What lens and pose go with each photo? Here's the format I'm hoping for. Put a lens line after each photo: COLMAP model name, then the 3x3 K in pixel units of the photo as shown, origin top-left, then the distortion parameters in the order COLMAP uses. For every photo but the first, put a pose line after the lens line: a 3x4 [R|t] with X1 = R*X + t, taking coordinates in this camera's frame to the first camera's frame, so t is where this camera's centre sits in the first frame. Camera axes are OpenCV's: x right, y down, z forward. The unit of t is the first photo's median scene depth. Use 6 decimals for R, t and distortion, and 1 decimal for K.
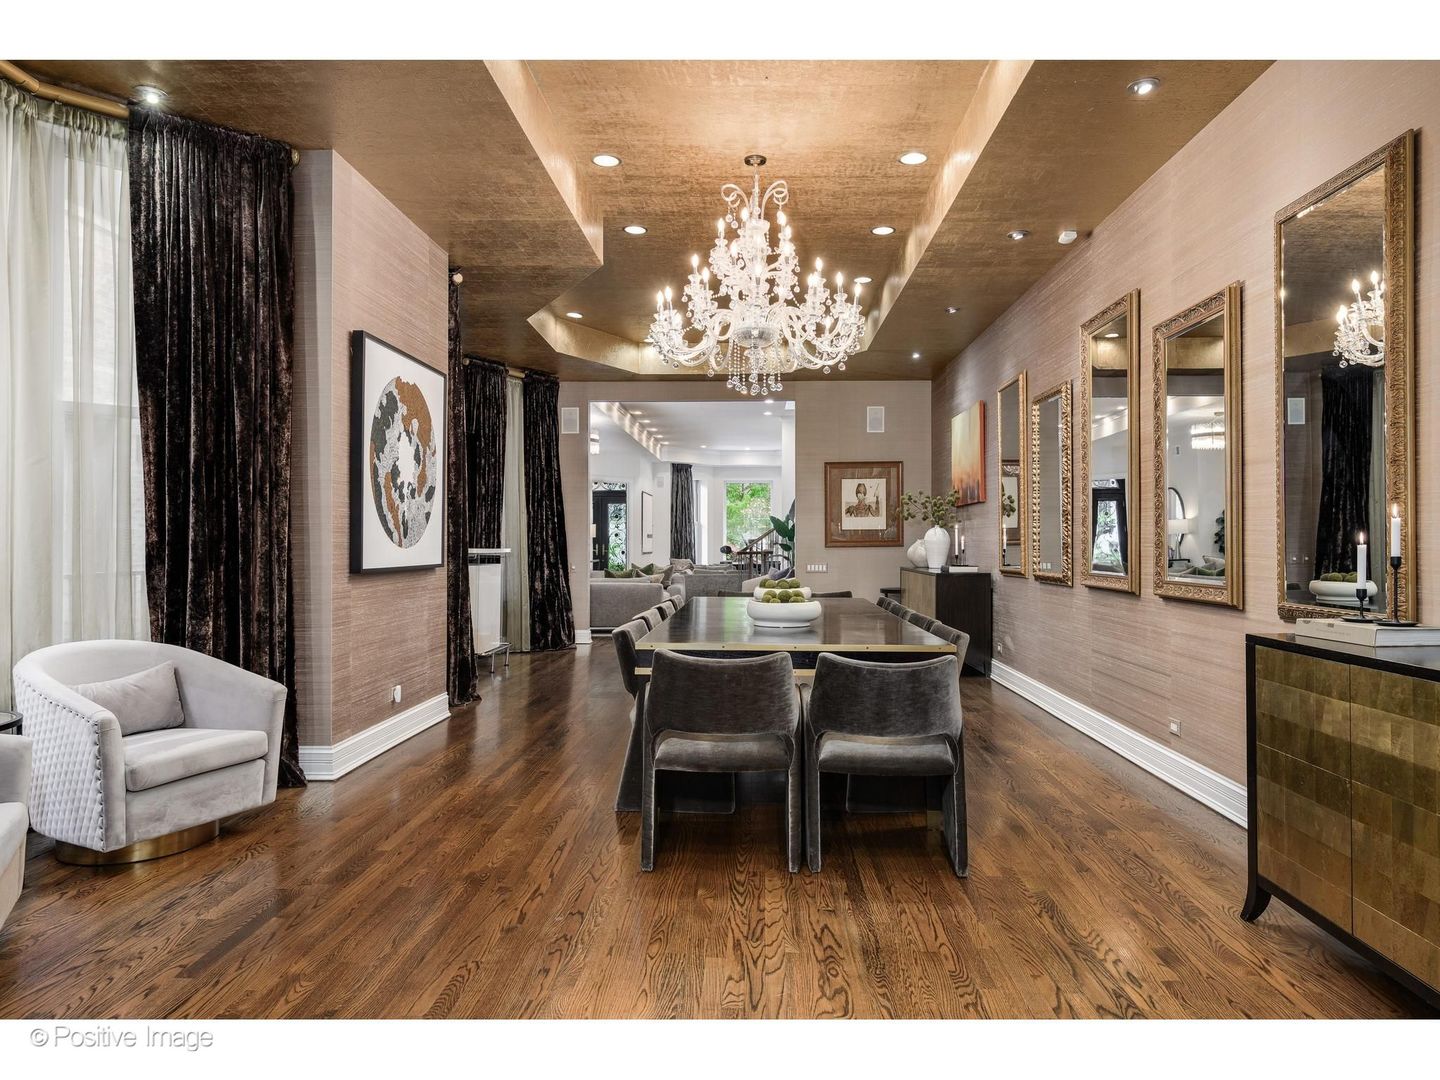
lens RADIAL K [[917.4, 0, 720.5], [0, 917.4, 540.9], [0, 0, 1]] dist [-0.031803, 0.000652]
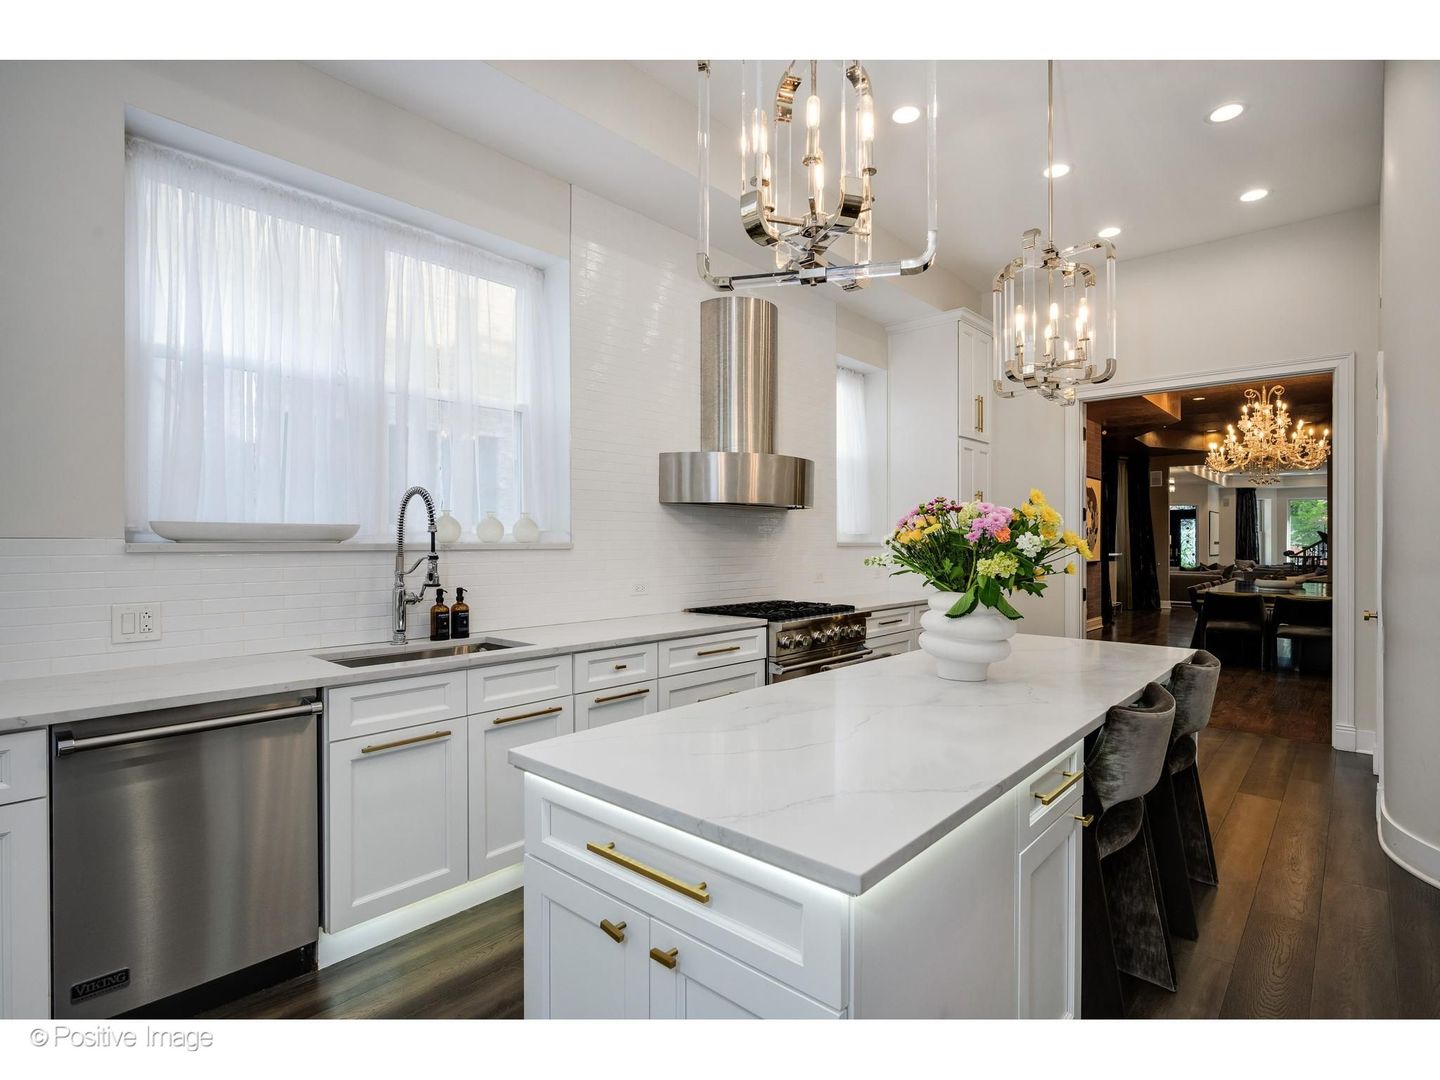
lens RADIAL K [[721.6, 0, 720.7], [0, 721.6, 538.2], [0, 0, 1]] dist [-0.000915, 0.000361]
pose [[0.773364, -0.002411, -0.633958, 0.076800], [-0.000834, 0.999988, -0.004820, -0.014999], [0.633962, 0.004257, 0.773353, -0.702983]]
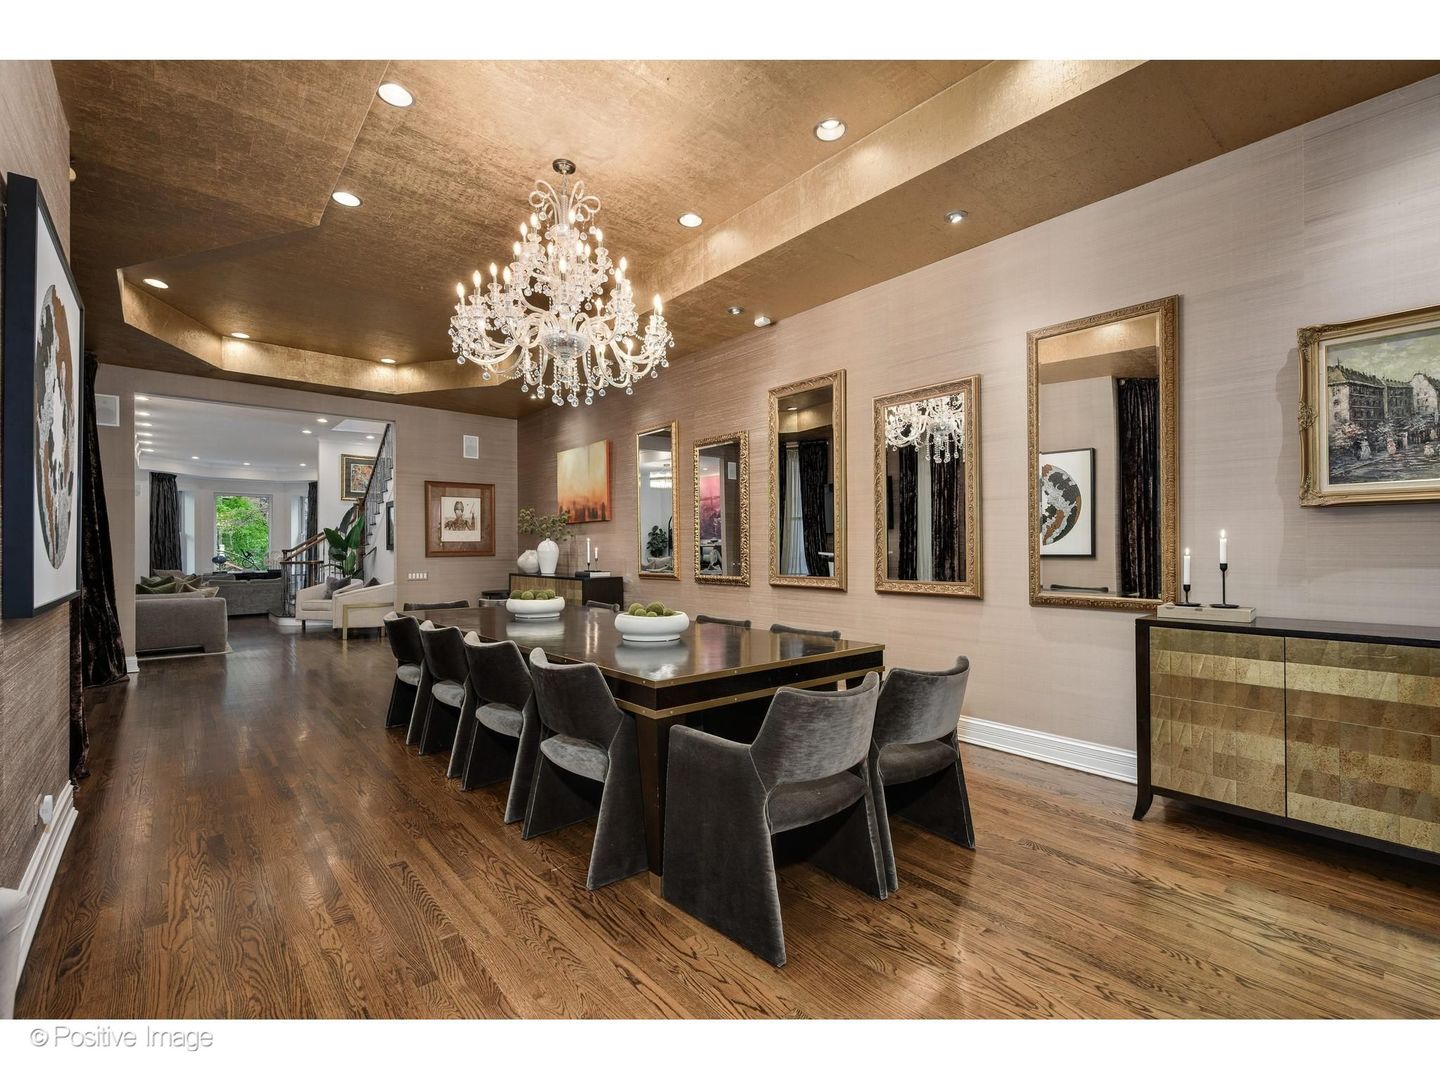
lens RADIAL K [[638.4, 0, 720.7], [0, 638.4, 547.8], [0, 0, 1]] dist [-0.002394, -0.000061]
pose [[0.729746, -0.001093, 0.683718, -0.187819], [0.002745, 0.999995, -0.001331, -0.002951], [-0.683713, 0.002848, 0.729745, 0.231563]]
